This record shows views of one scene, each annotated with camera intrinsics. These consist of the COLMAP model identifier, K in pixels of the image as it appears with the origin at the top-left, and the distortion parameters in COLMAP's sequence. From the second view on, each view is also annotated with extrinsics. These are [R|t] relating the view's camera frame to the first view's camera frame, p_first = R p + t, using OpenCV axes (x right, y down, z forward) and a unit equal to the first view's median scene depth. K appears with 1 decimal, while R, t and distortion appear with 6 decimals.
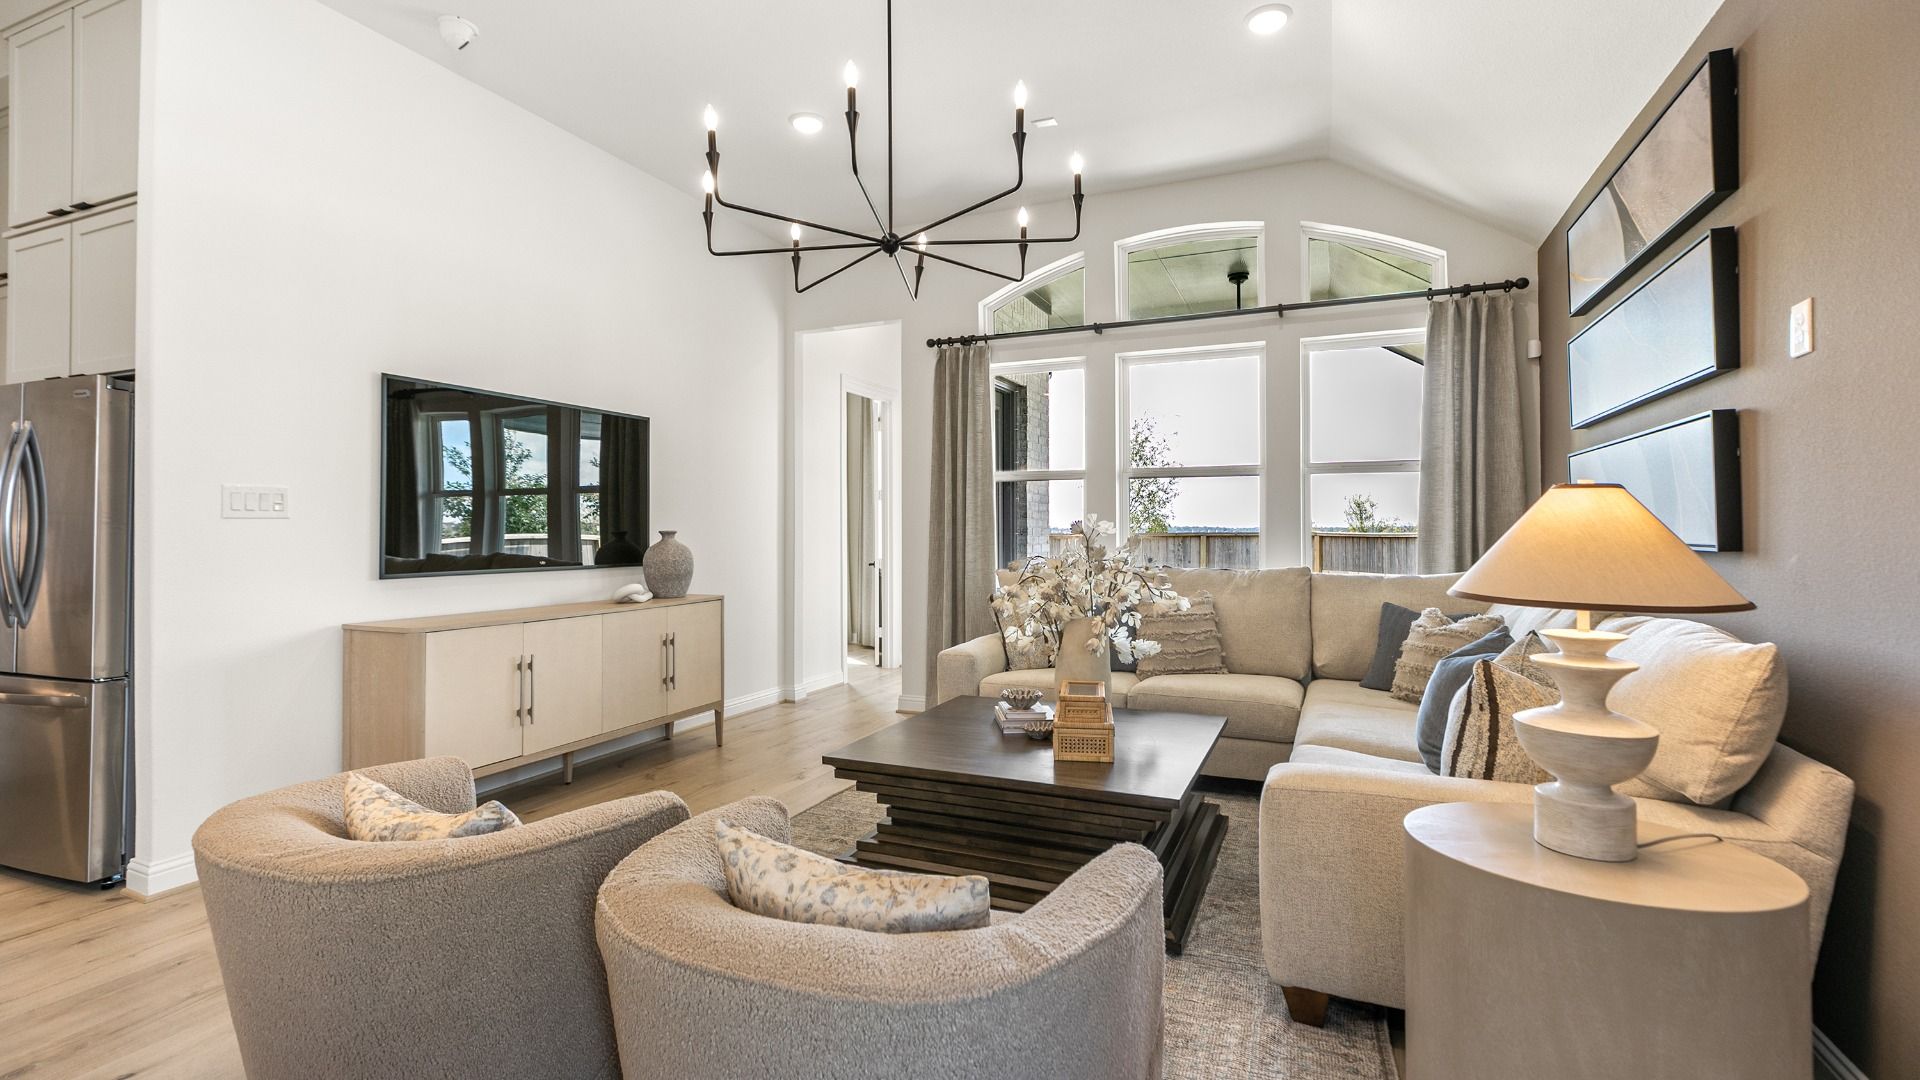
lens RADIAL K [[857.1, 0, 969.2], [0, 857.1, 525.7], [0, 0, 1]] dist [-0.004721, 0.000883]
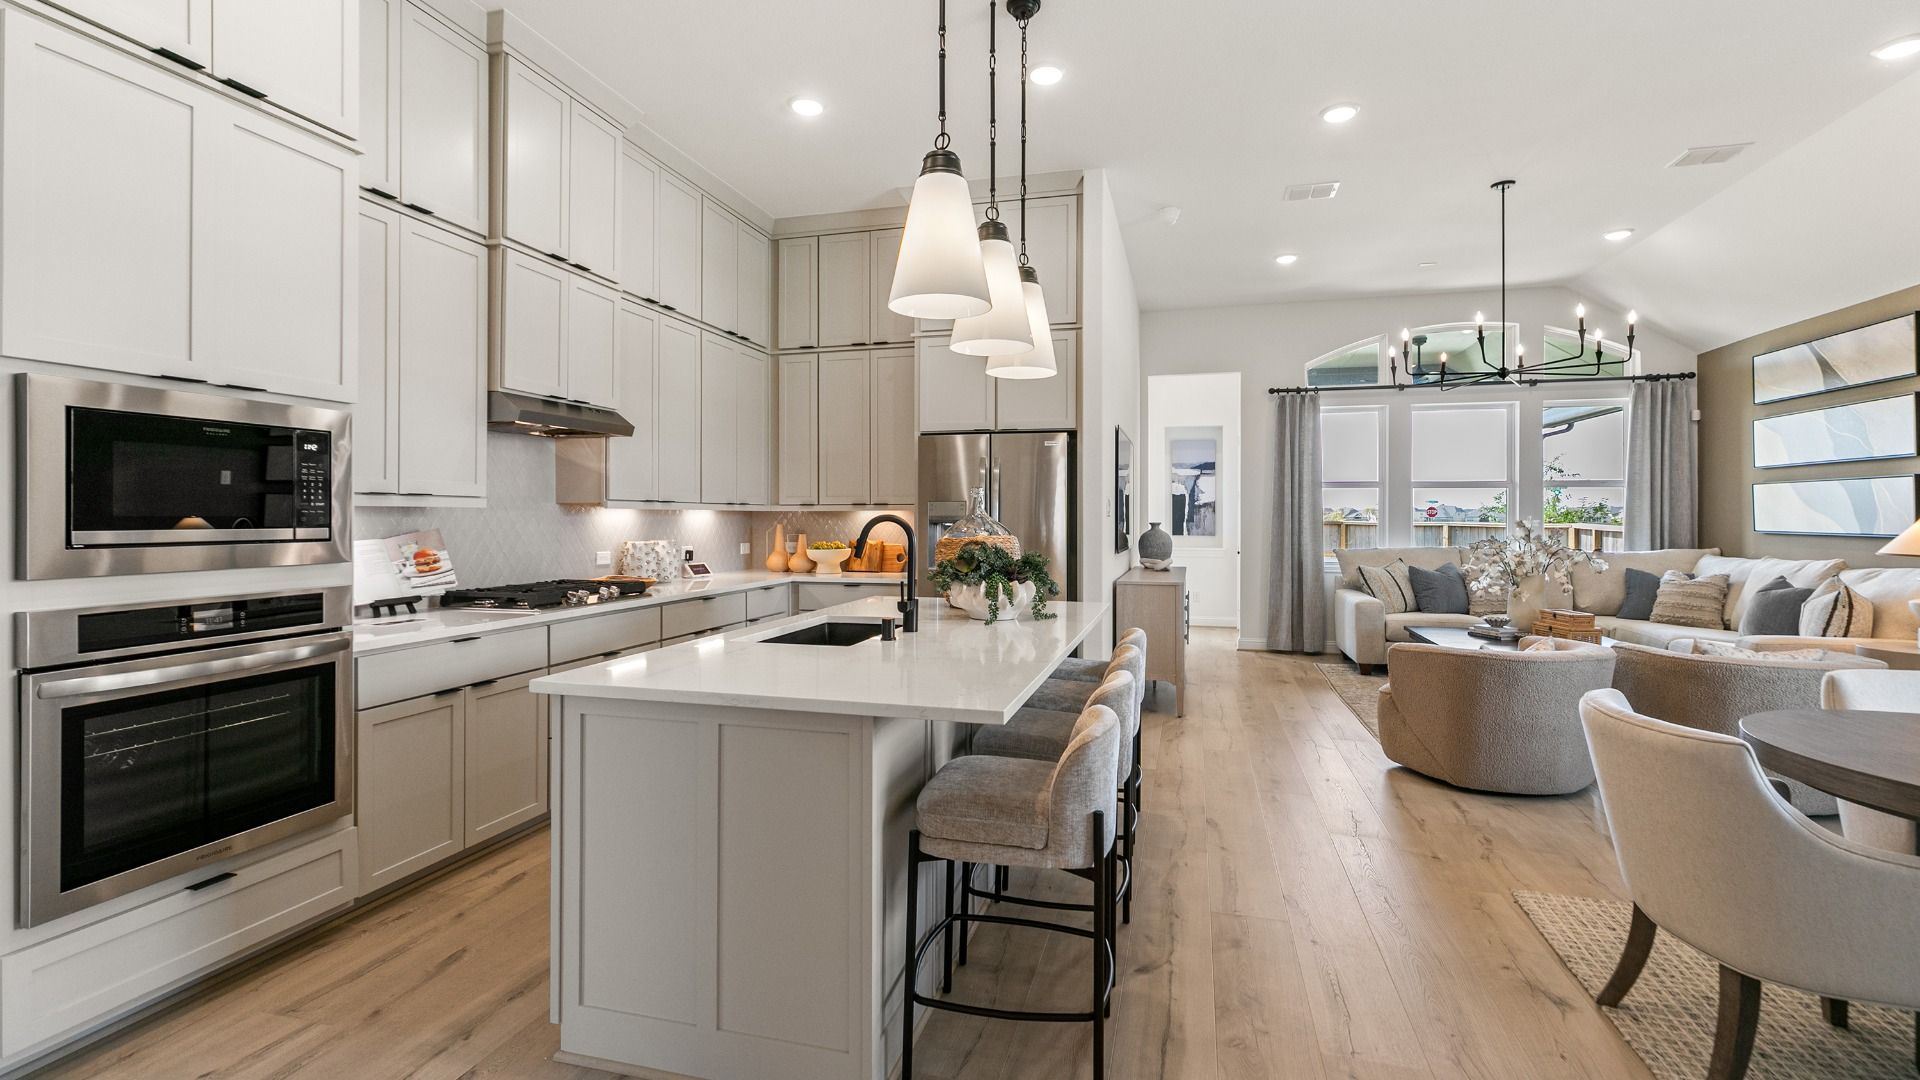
lens RADIAL K [[857.1, 0, 955.1], [0, 857.1, 523.2], [0, 0, 1]] dist [-0.004721, 0.000883]
pose [[0.990301, 0.003525, 0.138893, -0.956947], [-0.005592, 0.999879, 0.014489, -0.013411], [-0.138825, -0.015125, 0.990201, -0.428102]]
